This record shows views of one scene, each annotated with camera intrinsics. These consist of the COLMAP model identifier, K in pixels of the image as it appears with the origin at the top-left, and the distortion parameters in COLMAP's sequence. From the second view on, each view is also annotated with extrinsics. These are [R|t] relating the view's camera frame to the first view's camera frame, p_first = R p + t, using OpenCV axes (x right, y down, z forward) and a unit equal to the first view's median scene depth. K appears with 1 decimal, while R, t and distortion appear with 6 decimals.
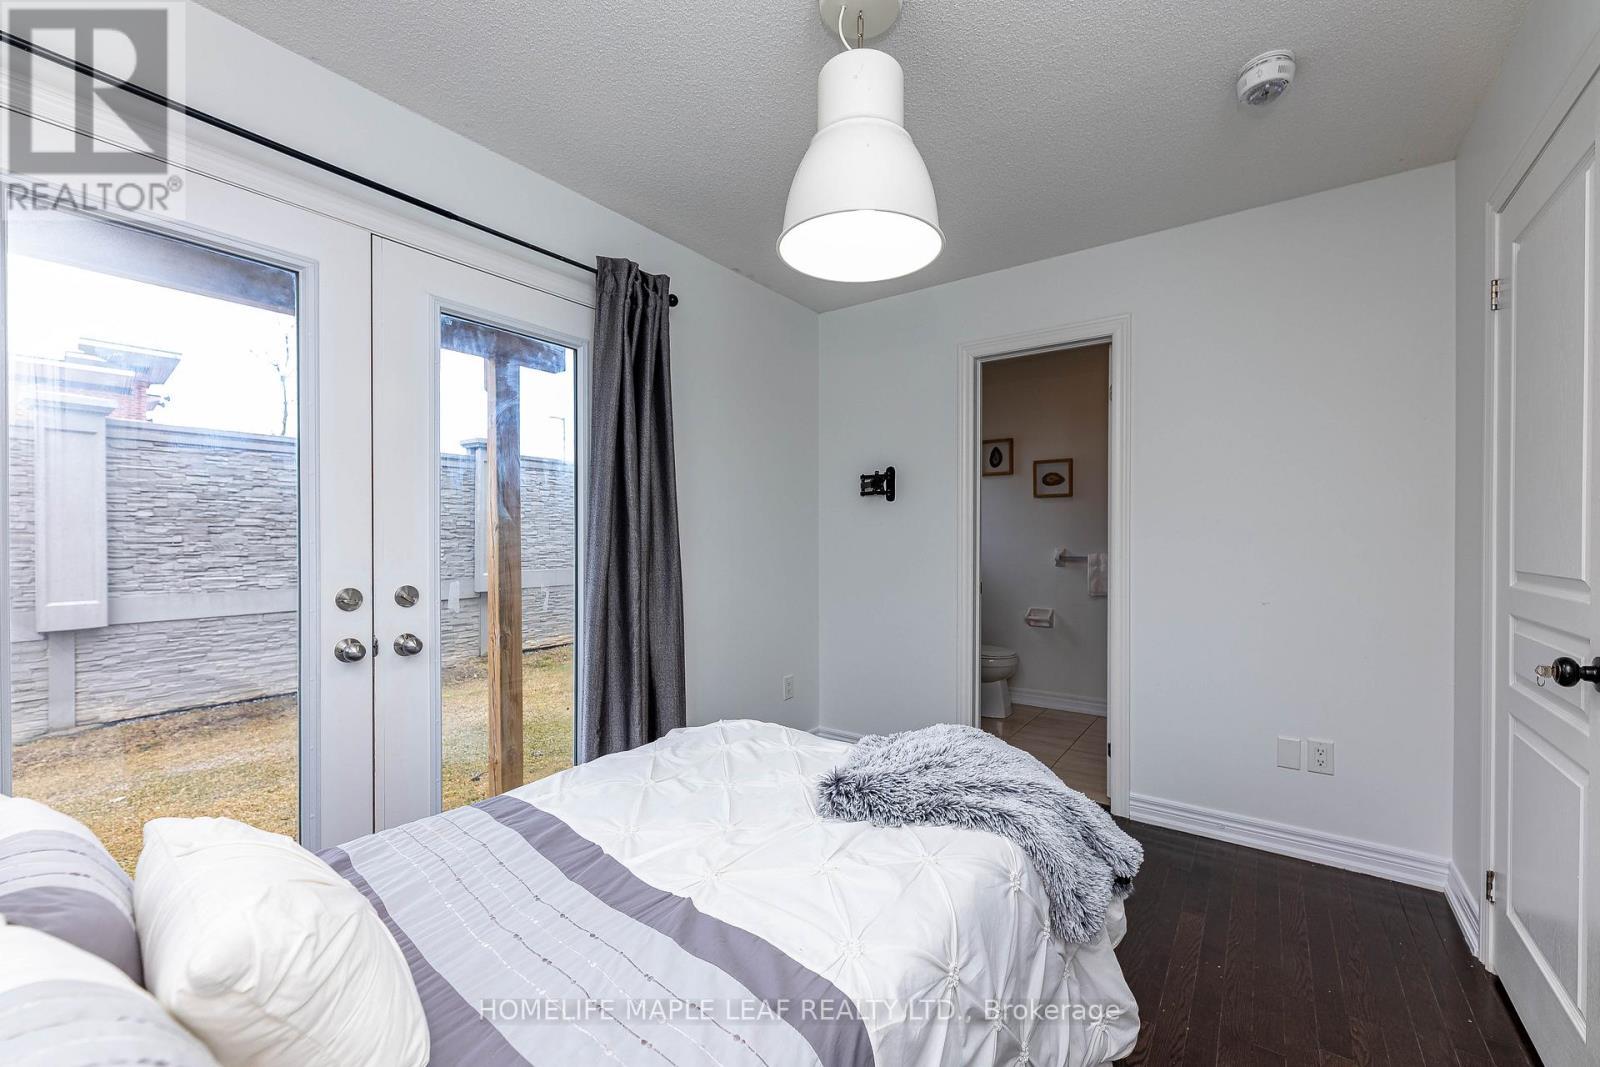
lens RADIAL K [[637.0, 0, 800.0], [0, 637.0, 533.5], [0, 0, 1]] dist [-0.000570, -0.000176]
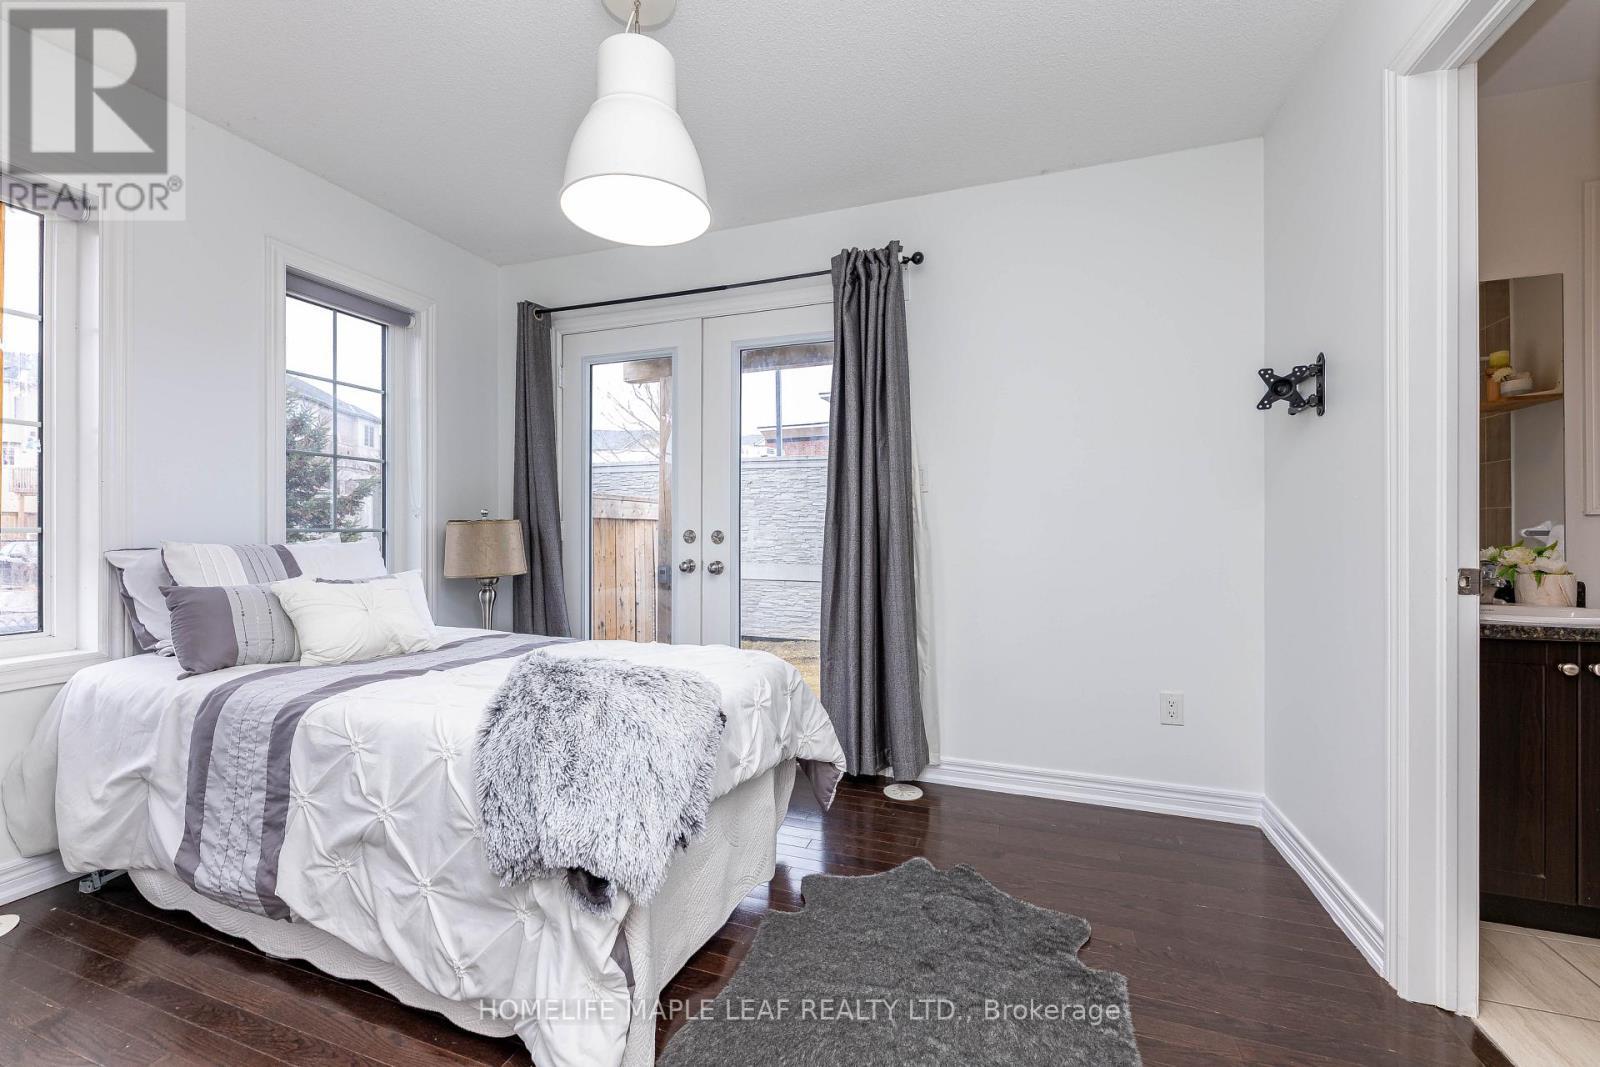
lens RADIAL K [[637.0, 0, 800.0], [0, 637.0, 533.5], [0, 0, 1]] dist [-0.000570, -0.000176]
pose [[0.286738, -0.005366, -0.957994, 0.750575], [-0.002252, 0.999978, -0.006275, 0.077254], [0.958006, 0.003957, 0.286720, 0.577690]]
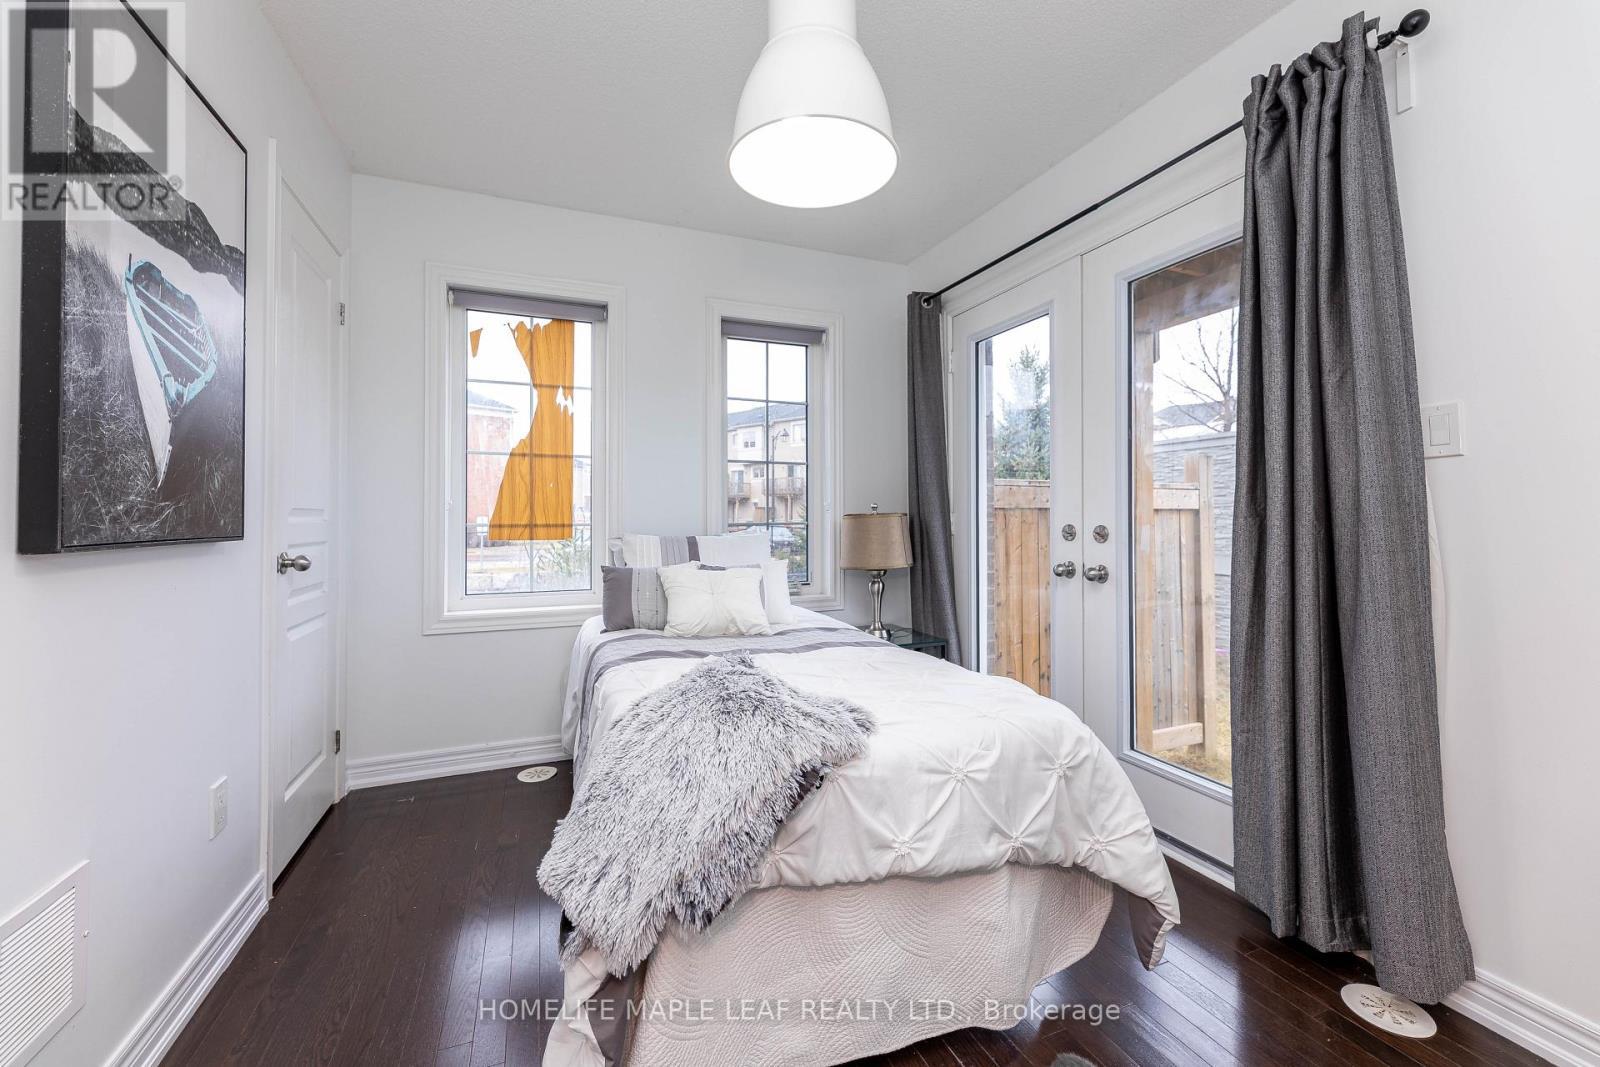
lens RADIAL K [[643.6, 0, 803.3], [0, 643.6, 511.9], [0, 0, 1]] dist [-0.000146, -0.000146]
pose [[-0.526052, -0.016644, -0.850289, 0.562791], [-0.006866, 0.999859, -0.015323, 0.061909], [0.850425, -0.002223, -0.526092, 0.906234]]
